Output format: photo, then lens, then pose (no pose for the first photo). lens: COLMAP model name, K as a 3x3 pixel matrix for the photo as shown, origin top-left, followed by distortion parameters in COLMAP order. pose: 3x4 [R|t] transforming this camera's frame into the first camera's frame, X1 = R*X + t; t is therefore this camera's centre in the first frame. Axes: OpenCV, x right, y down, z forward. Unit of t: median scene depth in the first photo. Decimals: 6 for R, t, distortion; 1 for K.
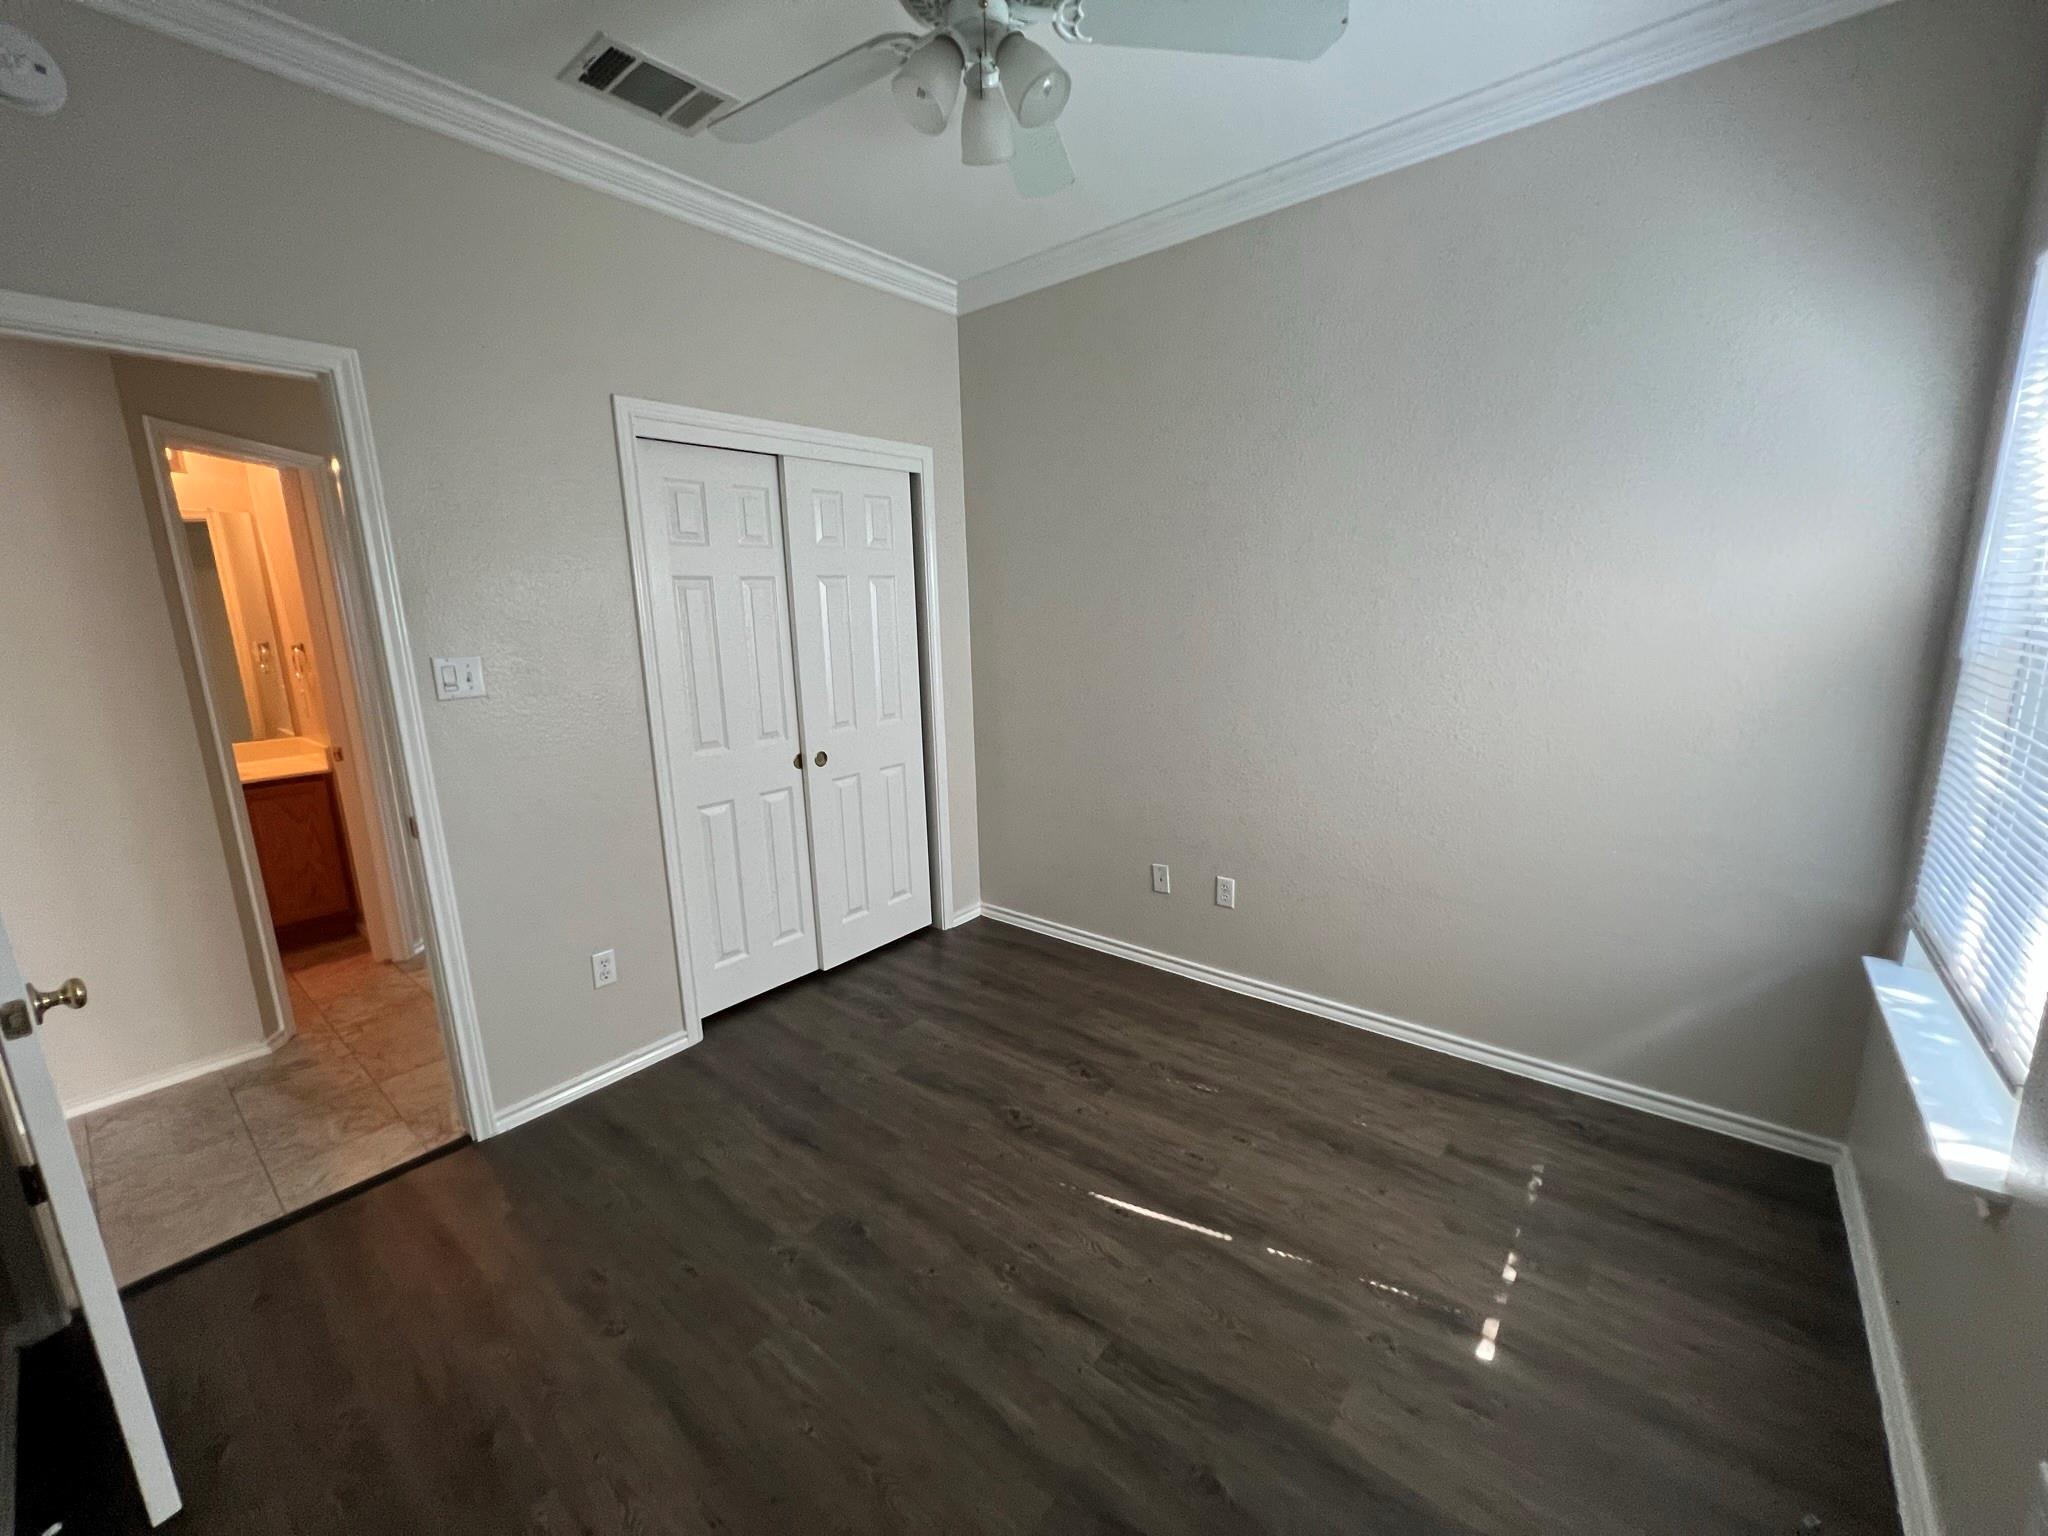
lens RADIAL K [[814.4, 0, 1018.3], [0, 814.4, 765.2], [0, 0, 1]] dist [-0.000373, -0.000349]
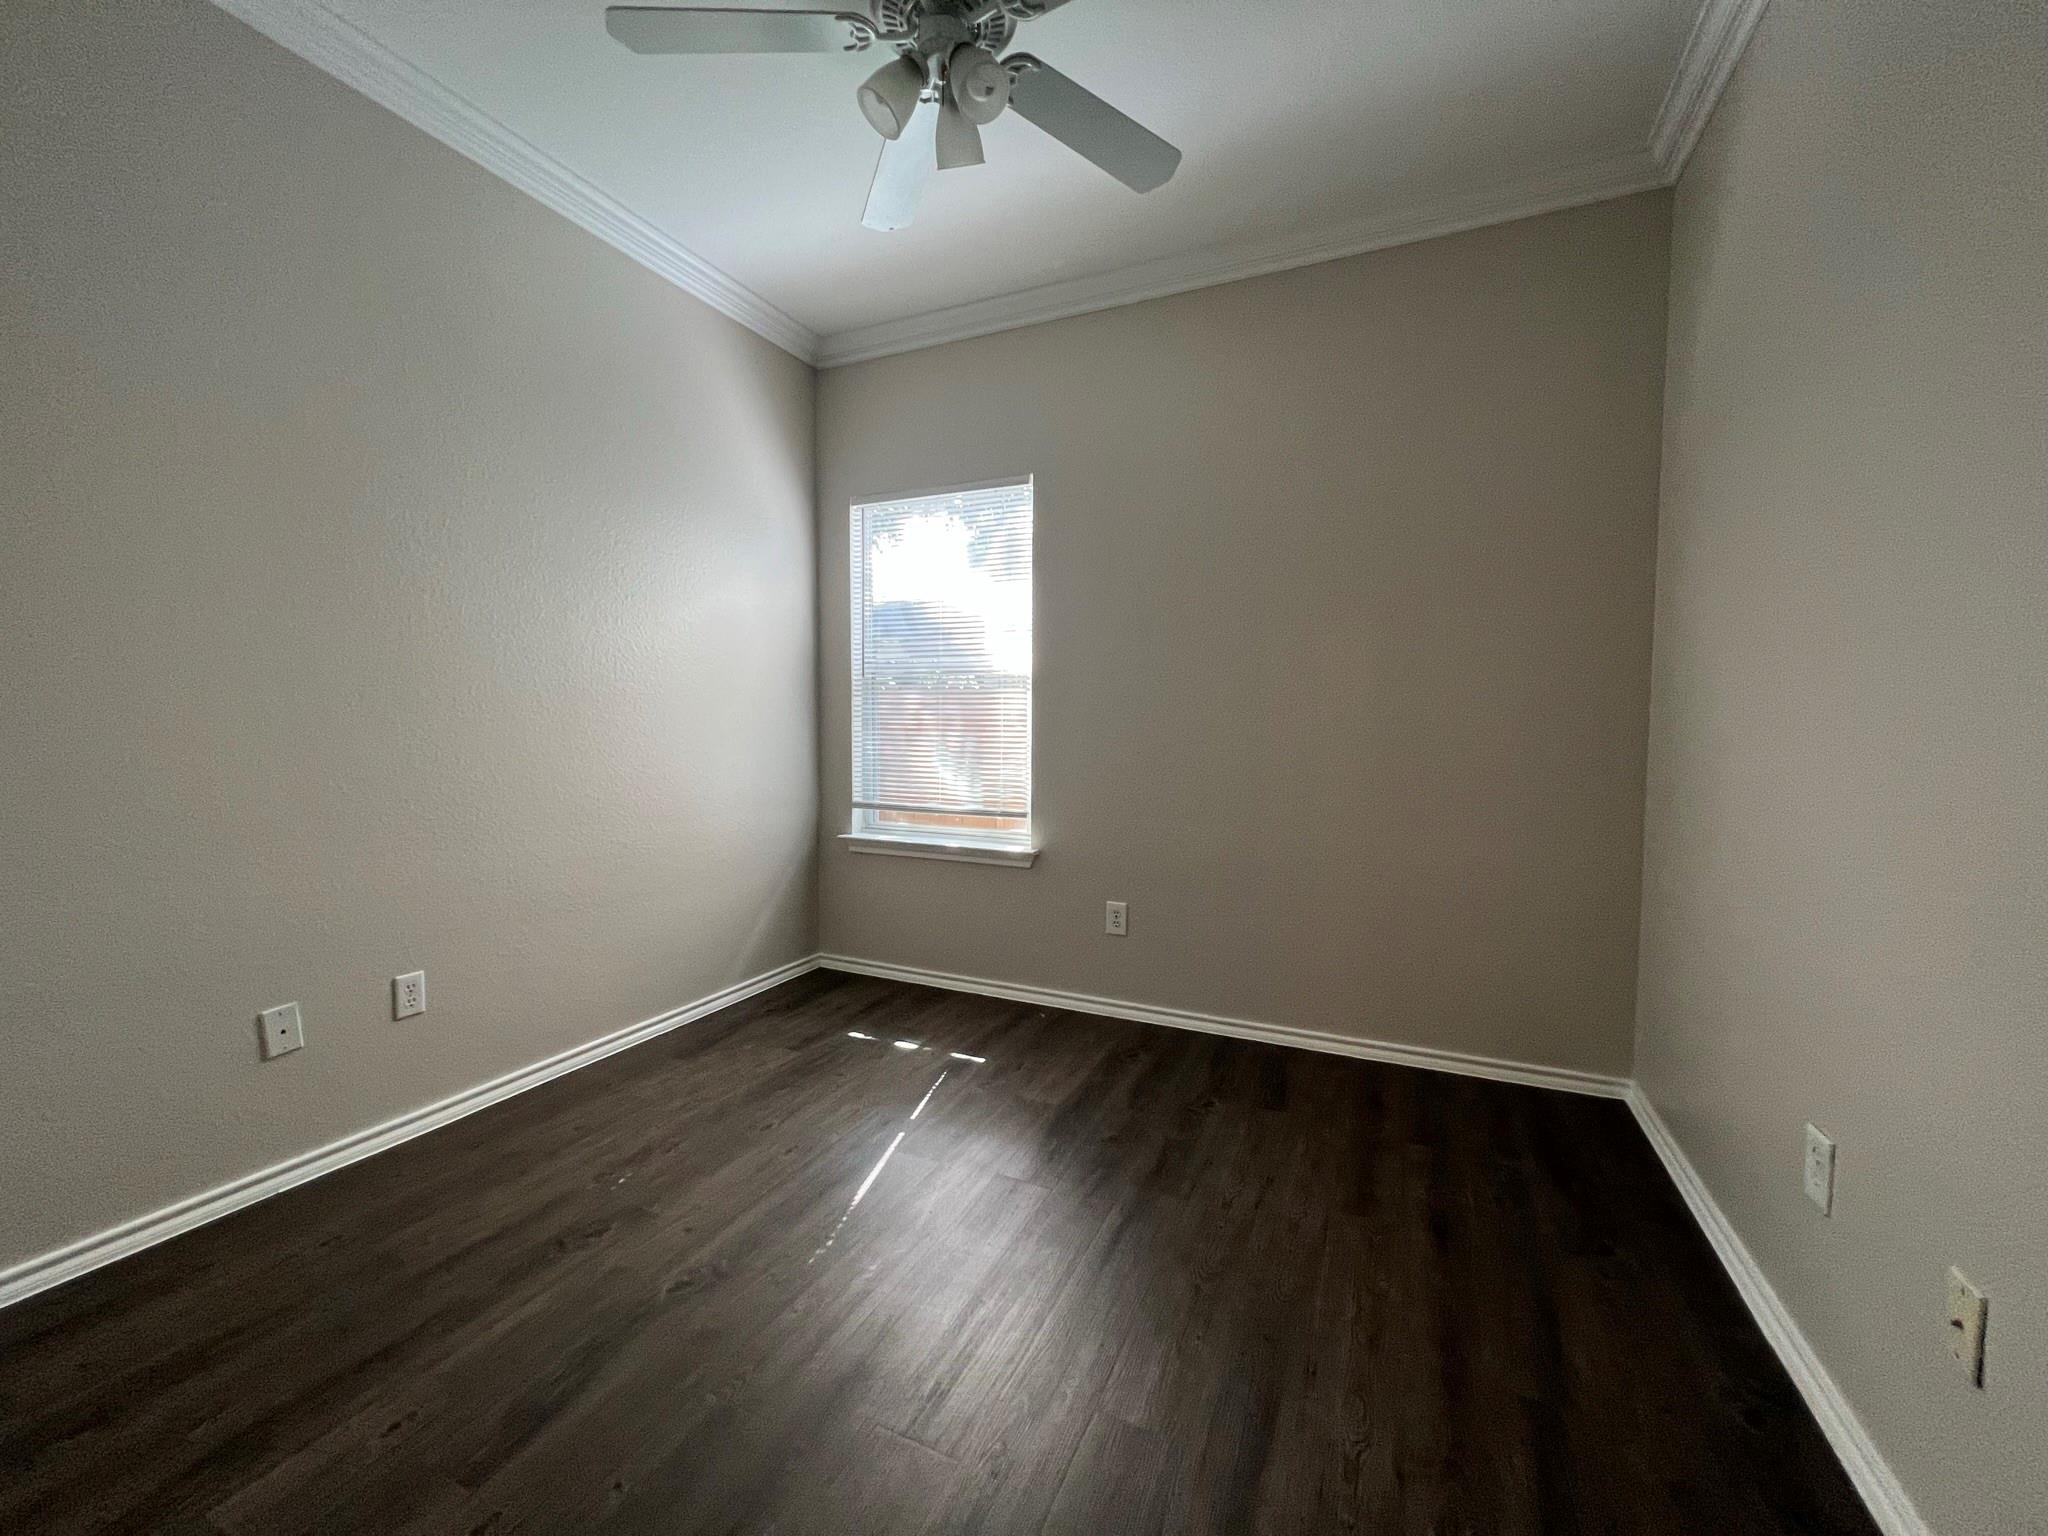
lens RADIAL K [[814.4, 0, 1018.3], [0, 814.4, 765.2], [0, 0, 1]] dist [-0.000373, -0.000349]
pose [[-0.259944, -0.021561, 0.965383, -0.706383], [0.178204, 0.981507, 0.069905, 0.005891], [-0.949038, 0.190206, -0.251295, 0.801455]]
